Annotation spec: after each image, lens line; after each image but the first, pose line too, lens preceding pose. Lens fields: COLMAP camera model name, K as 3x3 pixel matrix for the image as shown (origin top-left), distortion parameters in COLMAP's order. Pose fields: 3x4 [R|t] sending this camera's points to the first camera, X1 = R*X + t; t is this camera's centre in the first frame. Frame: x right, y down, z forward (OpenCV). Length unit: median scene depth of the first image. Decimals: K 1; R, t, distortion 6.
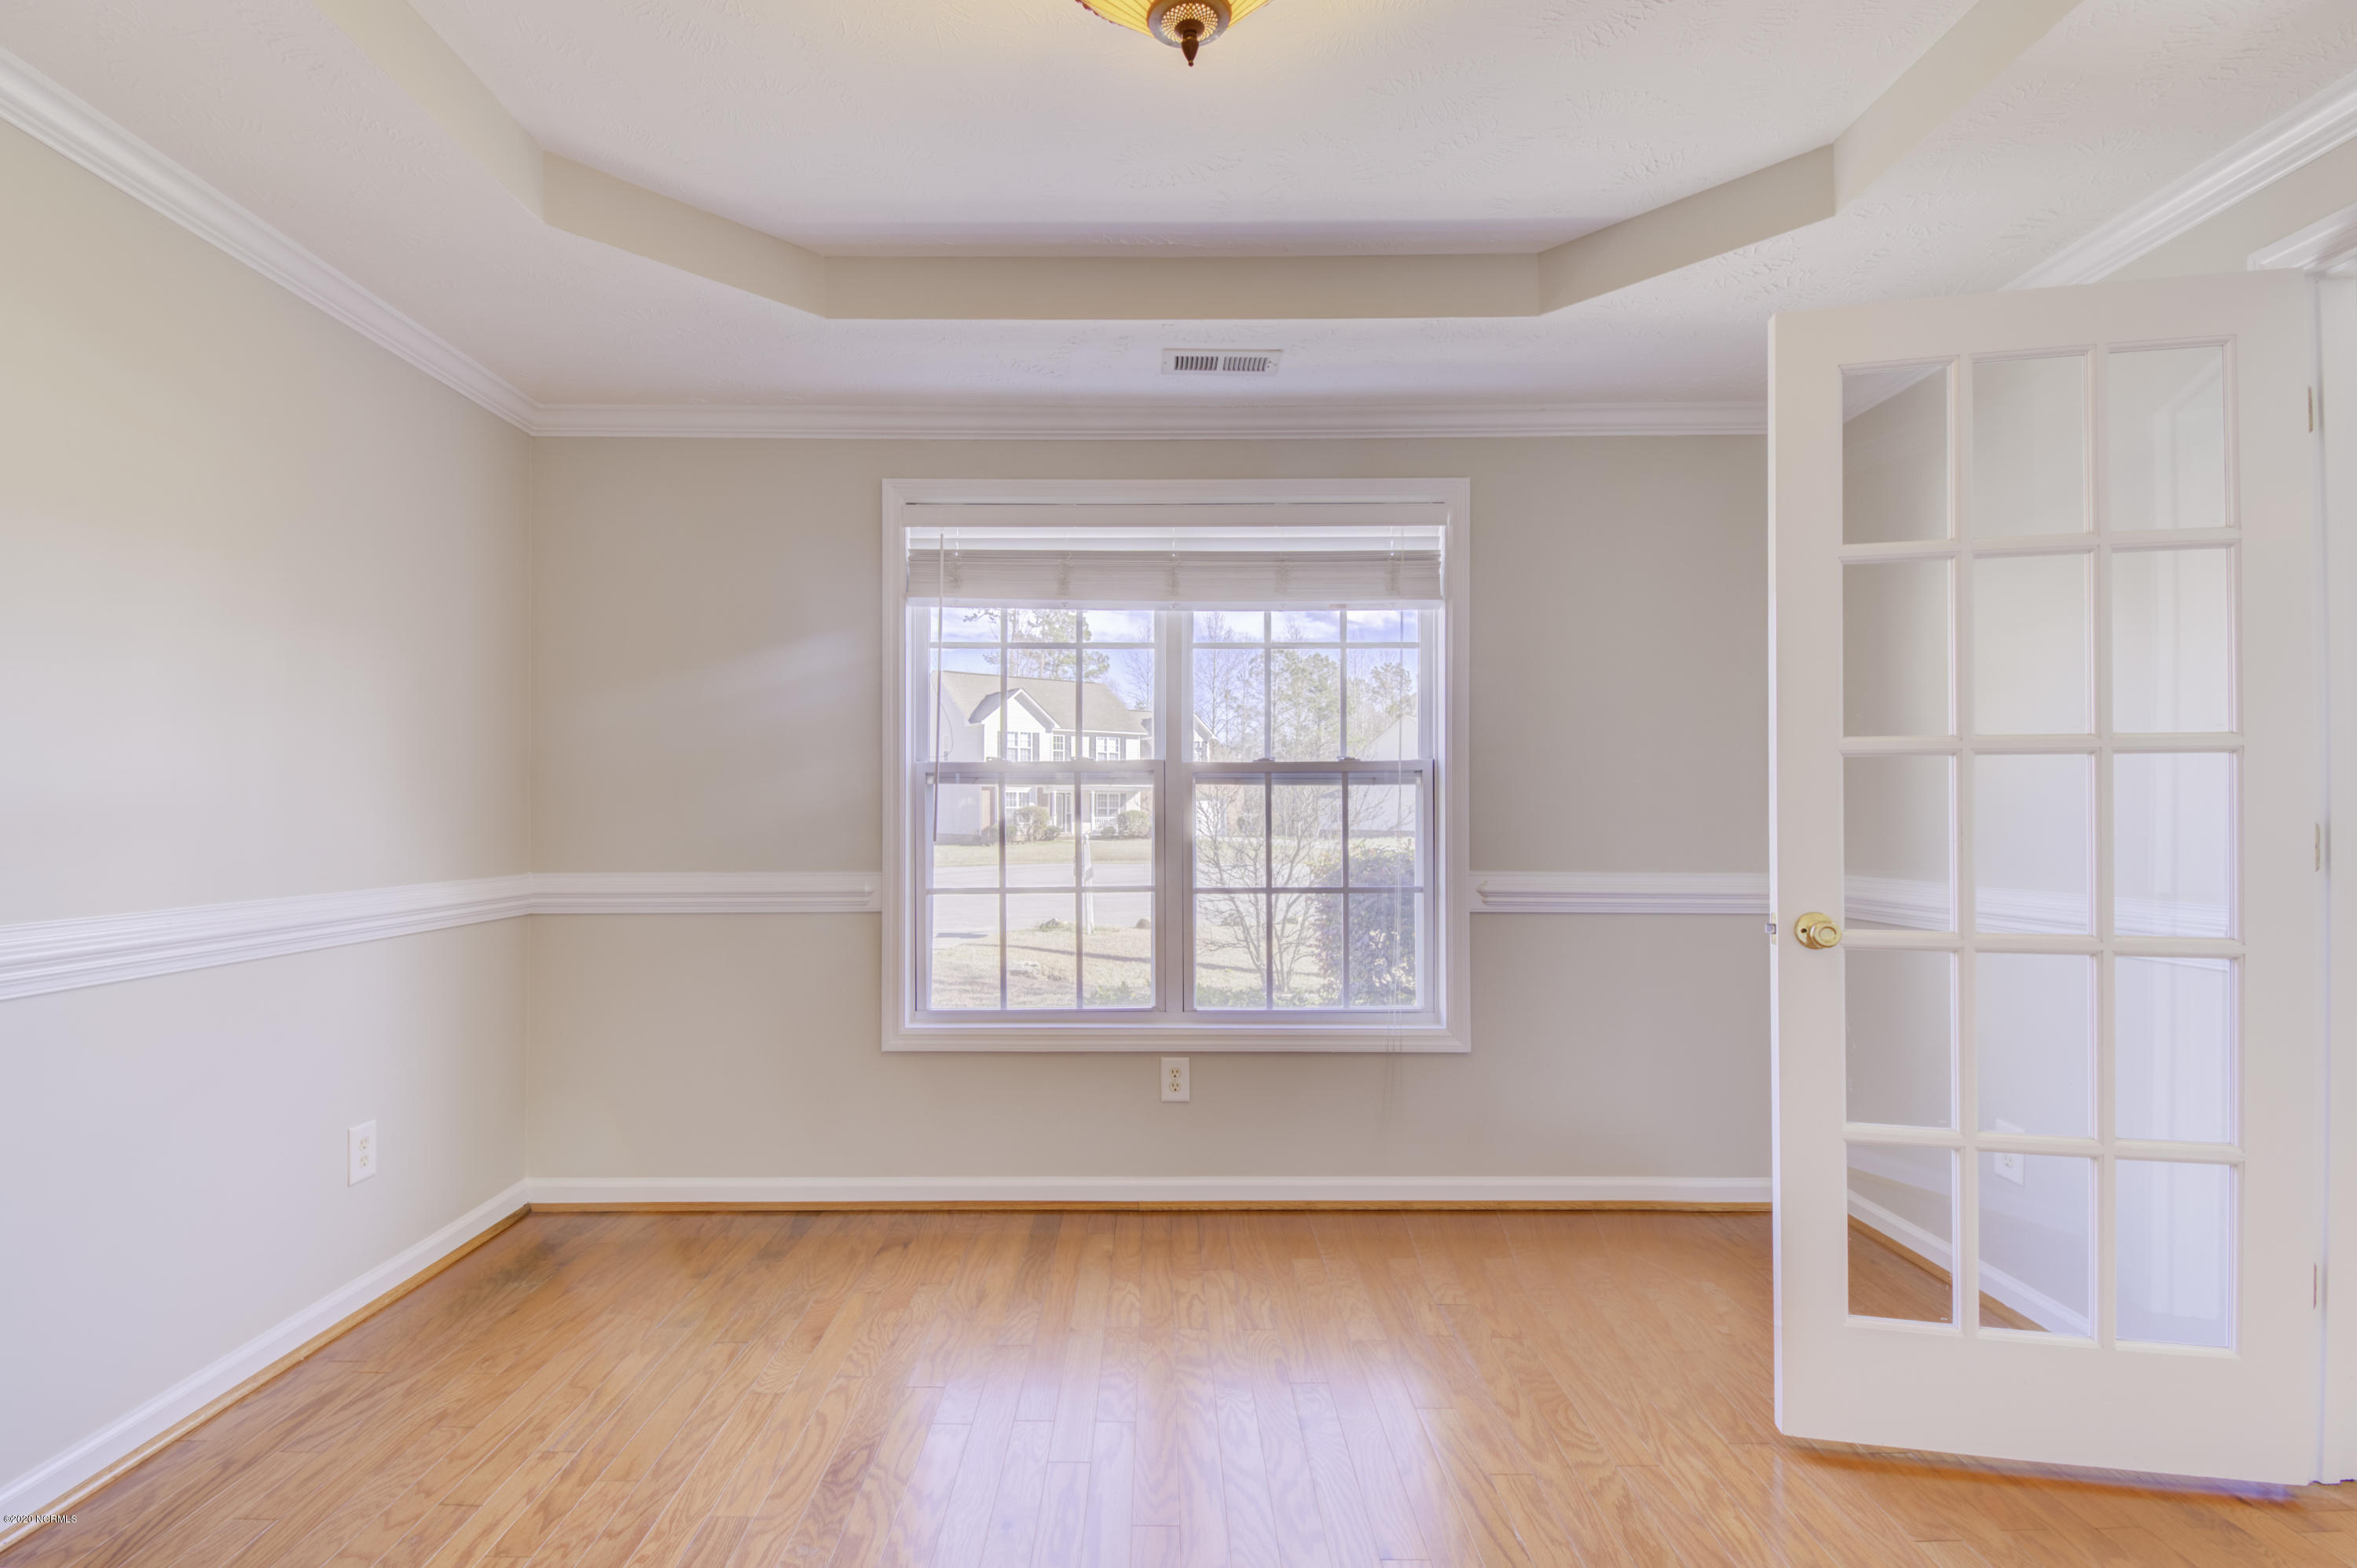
lens RADIAL K [[1052.7, 0, 1162.2], [0, 1052.7, 798.6], [0, 0, 1]] dist [0.028728, -0.025376]
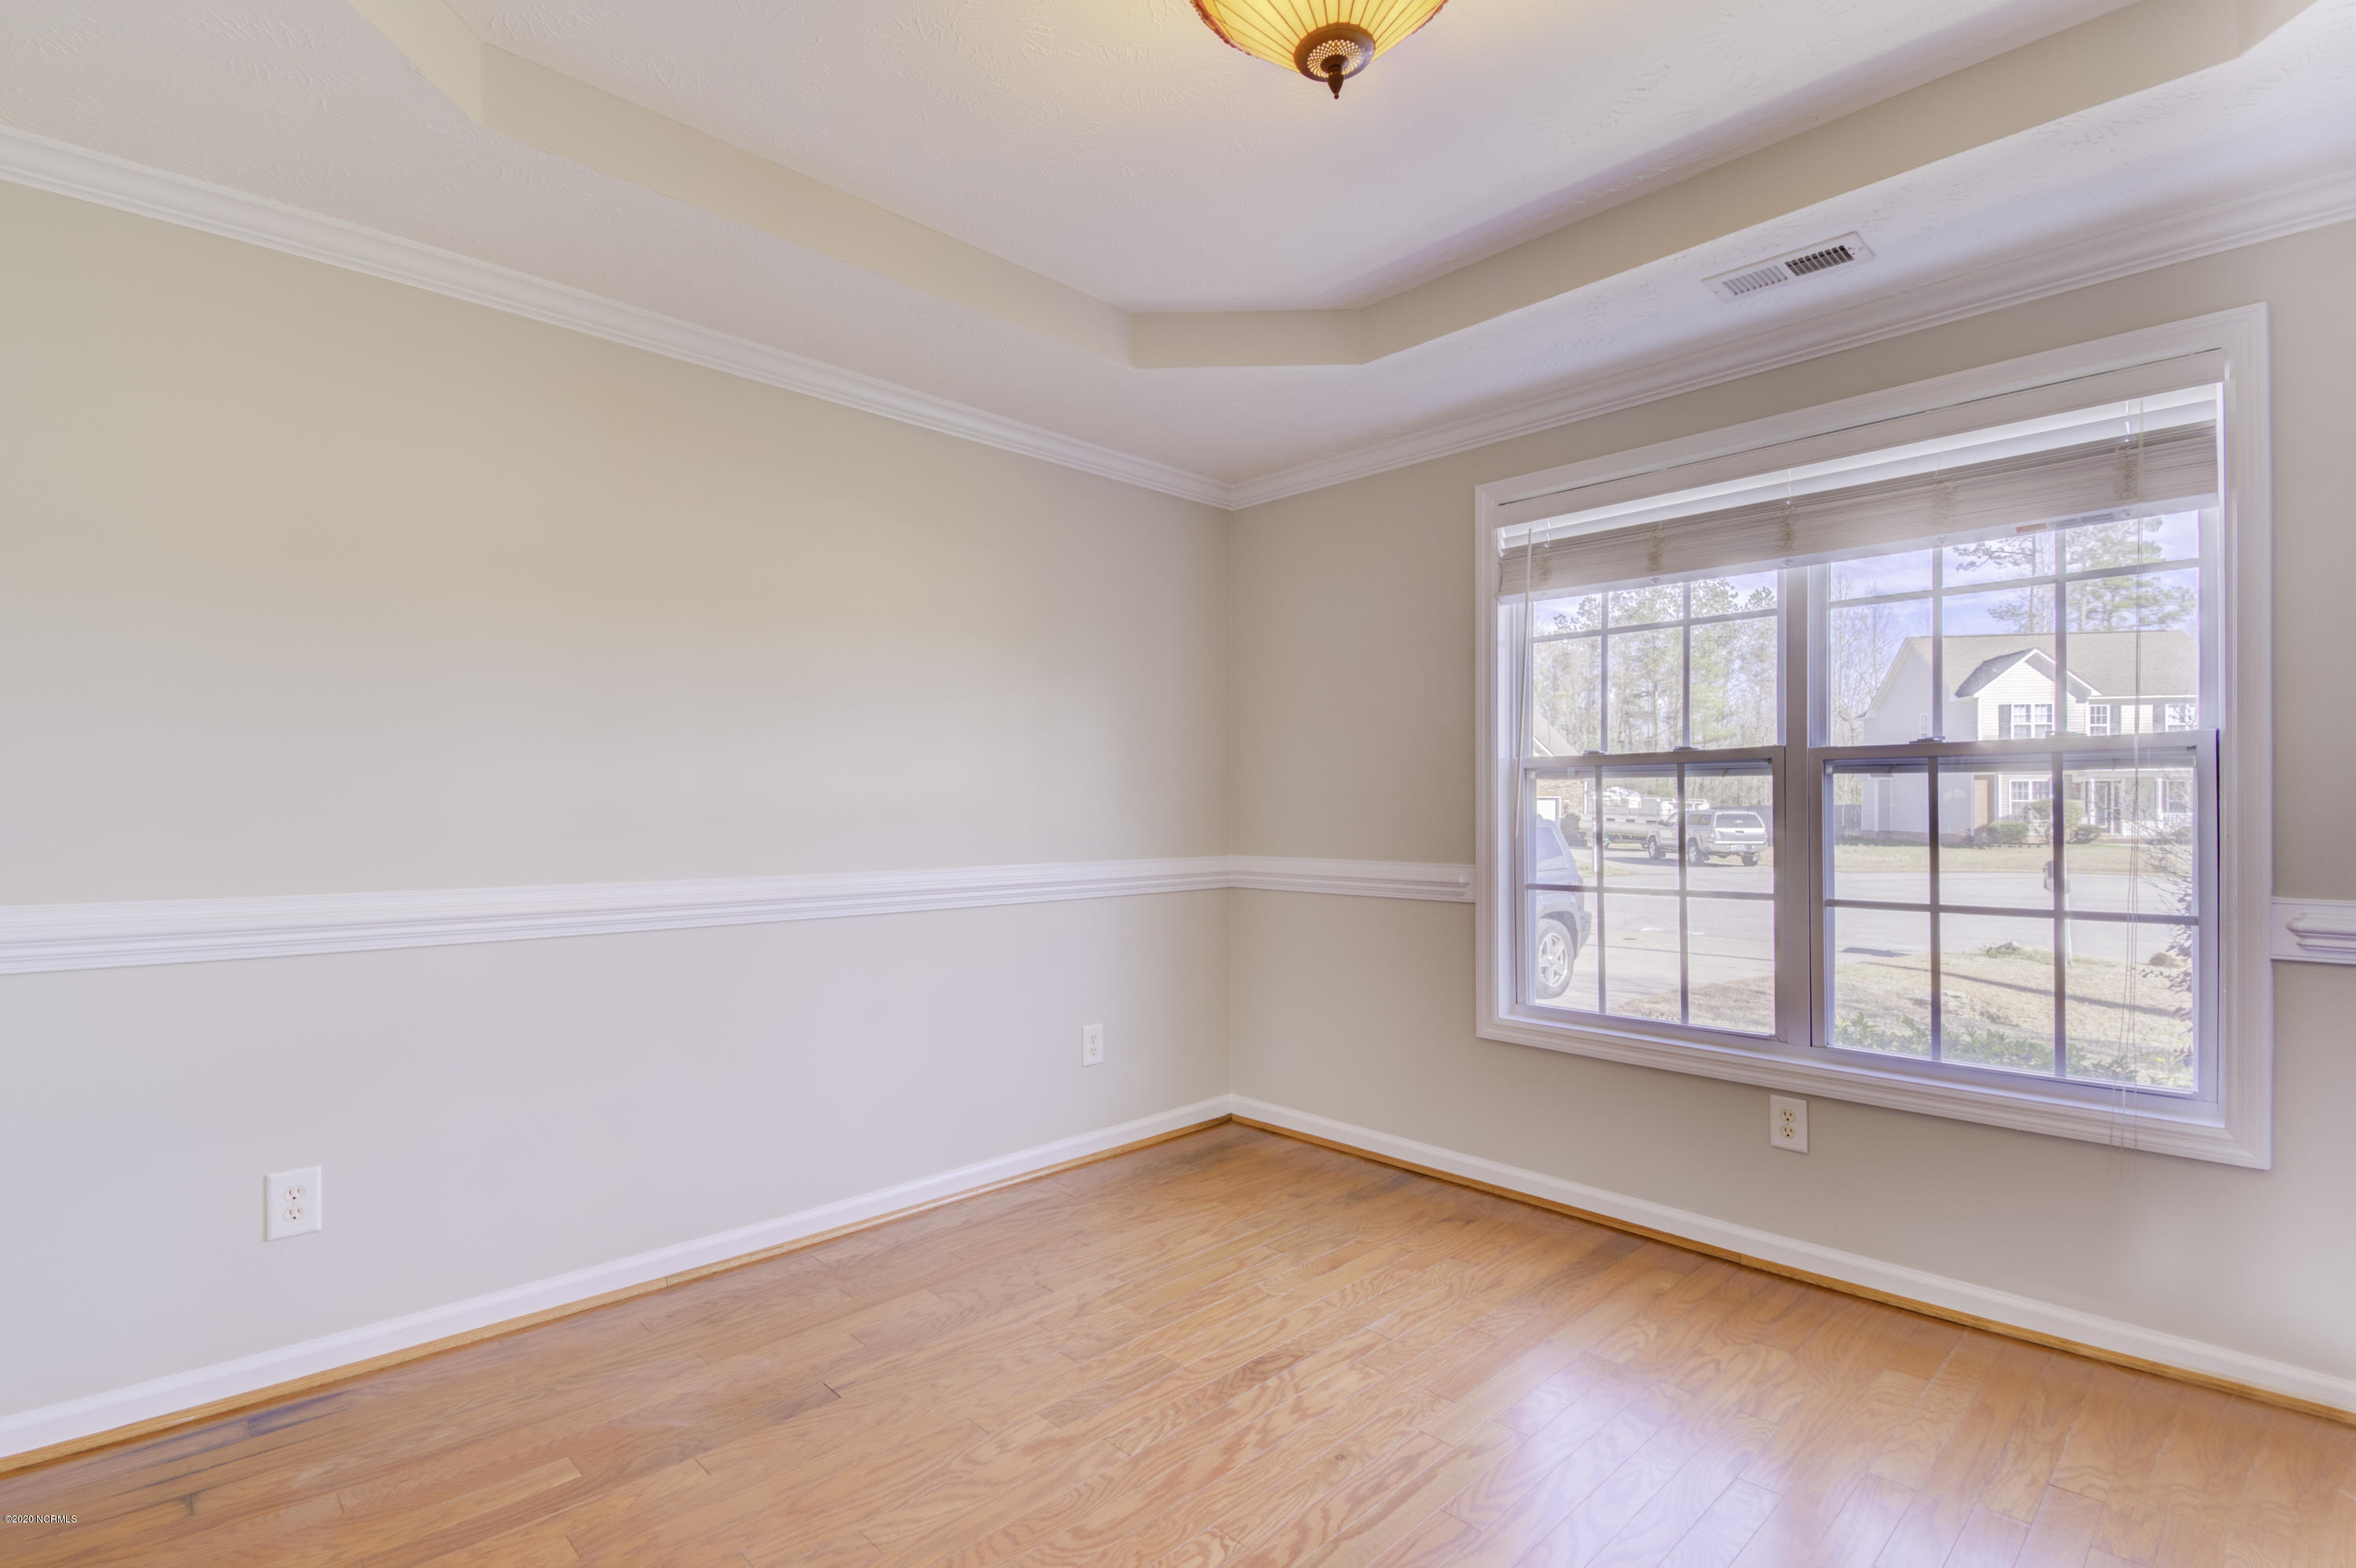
lens RADIAL K [[1080.1, 0, 1223.0], [0, 1080.1, 801.3], [0, 0, 1]] dist [0.030641, -0.029090]
pose [[0.717307, -0.003240, -0.696749, 0.301213], [0.008928, 0.999950, 0.004542, -0.000088], [0.696700, -0.009478, 0.717300, 0.061670]]
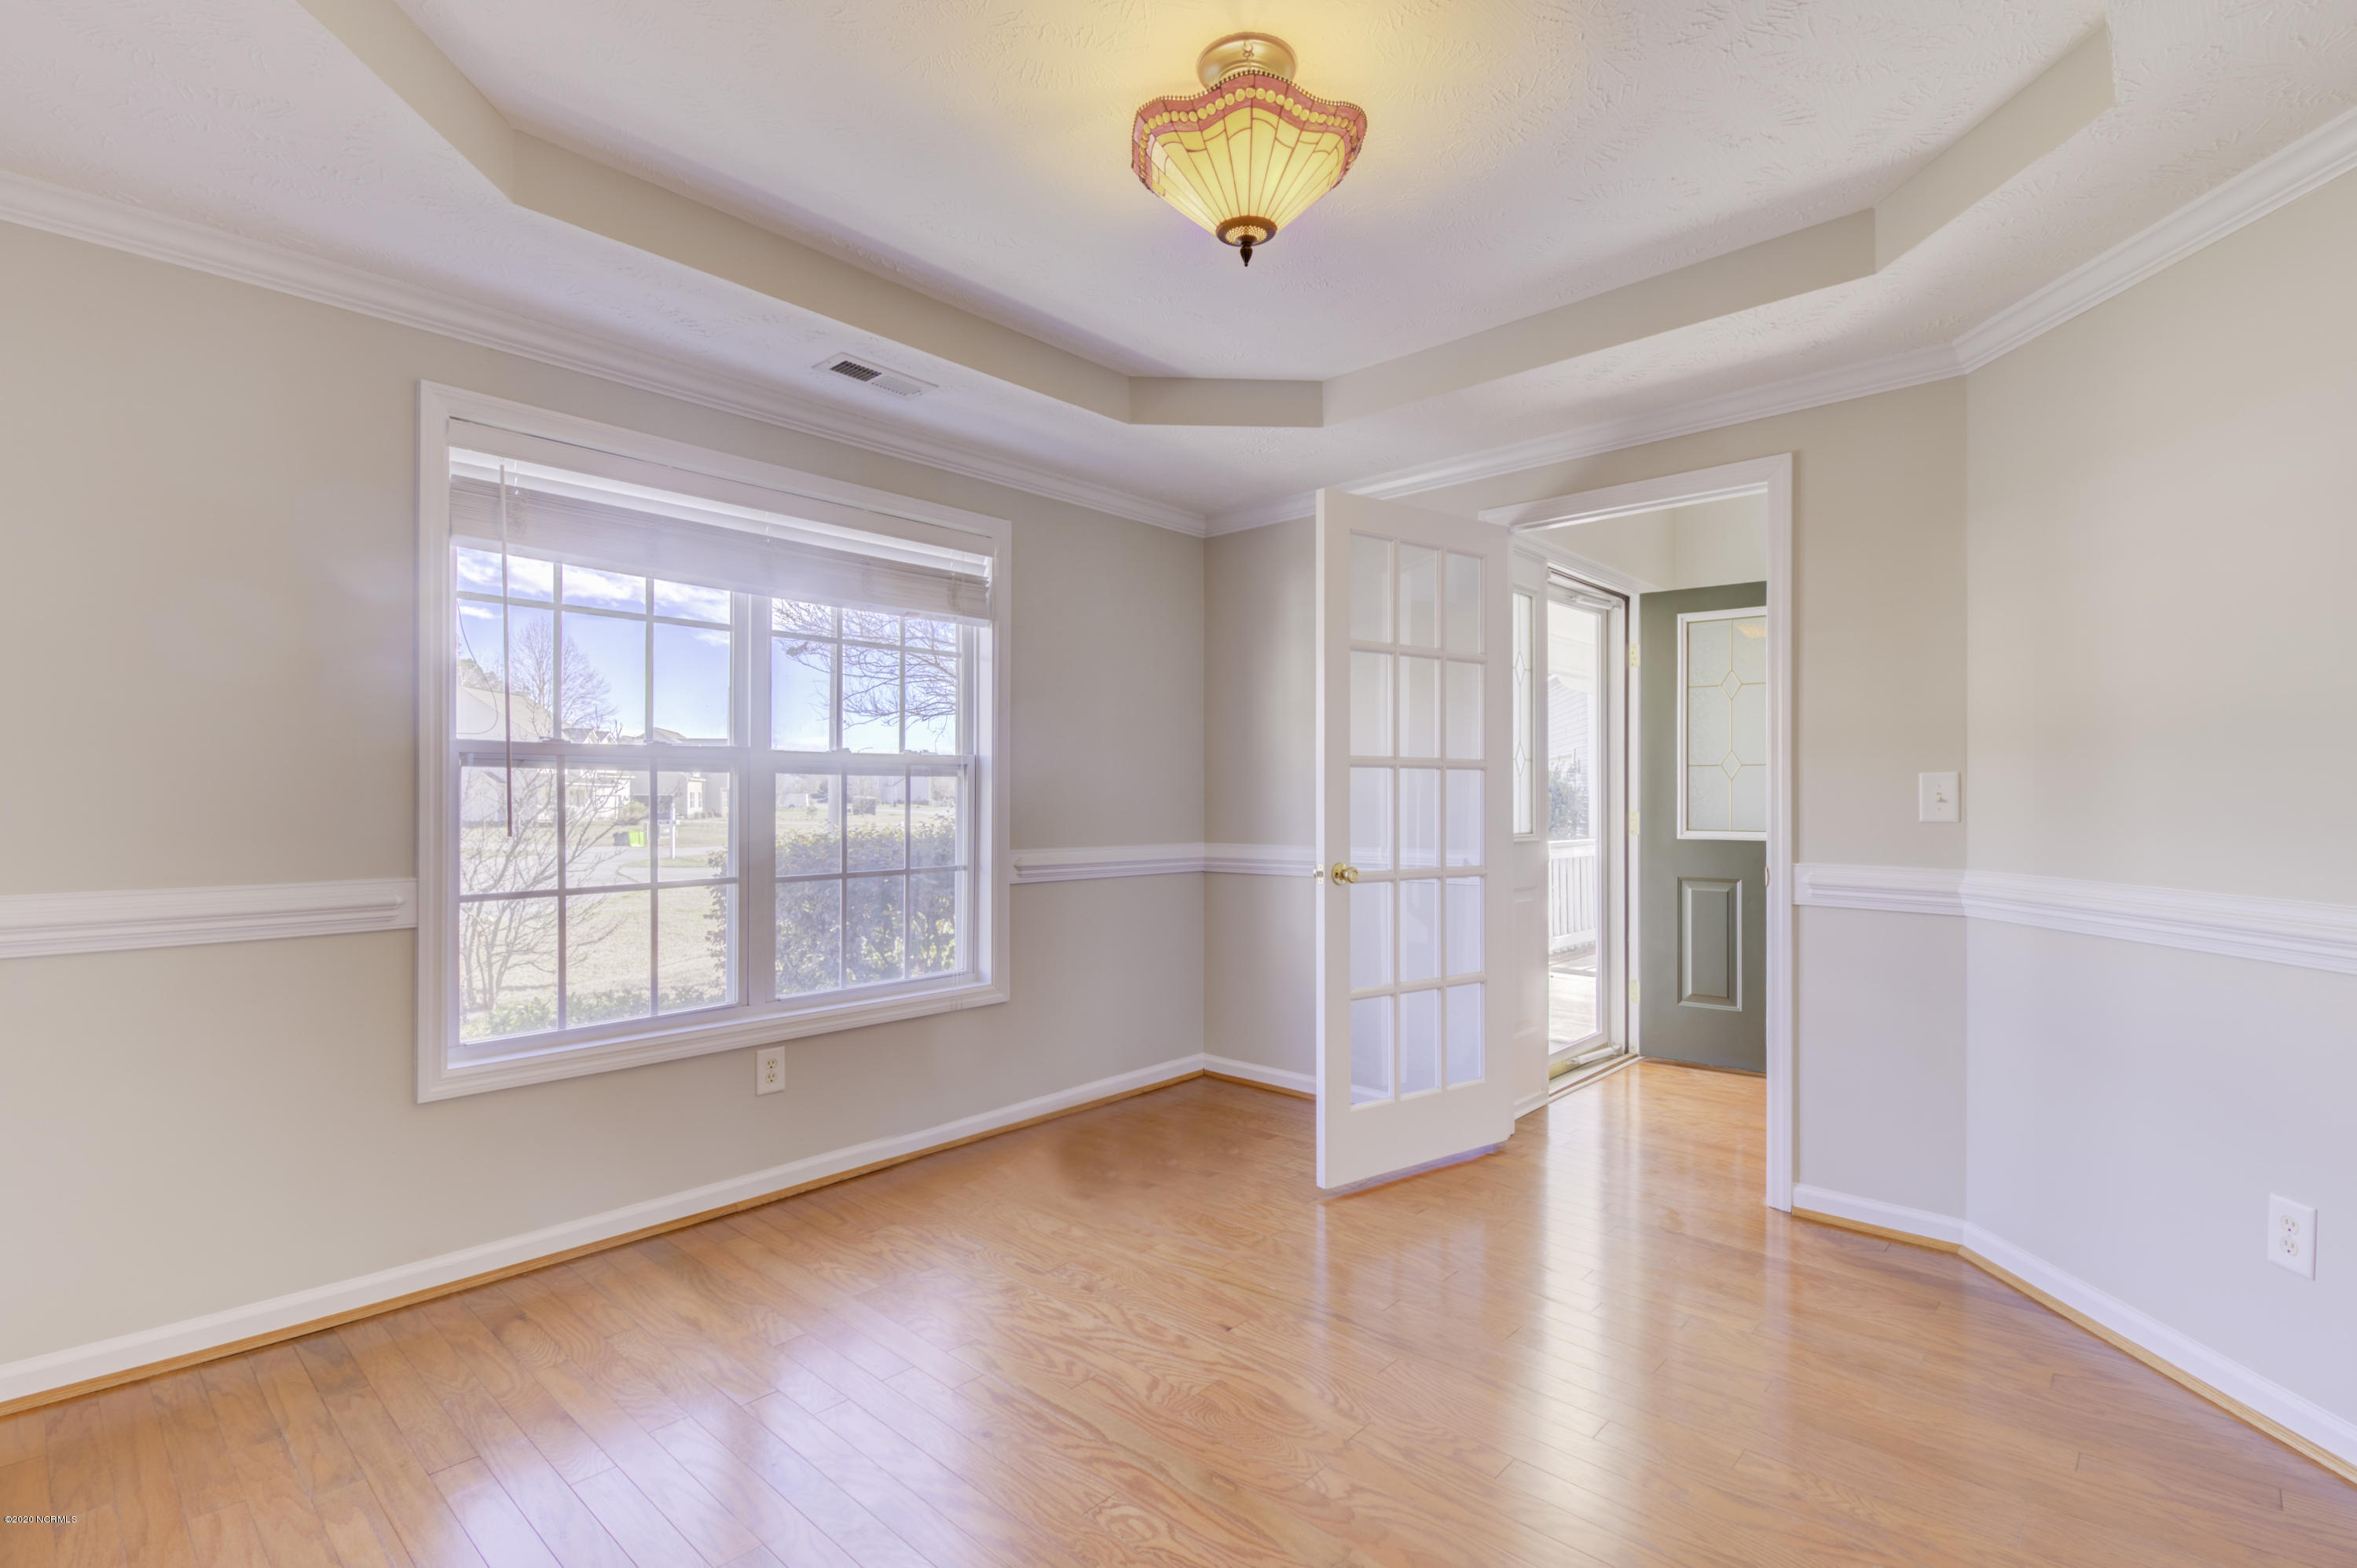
lens RADIAL K [[1034.2, 0, 1181.3], [0, 1034.2, 791.4], [0, 0, 1]] dist [0.025110, -0.023954]
pose [[0.687611, 0.005979, 0.726054, -0.440785], [-0.009604, 0.999954, 0.000861, -0.000598], [-0.726015, -0.007566, 0.687637, 0.051345]]
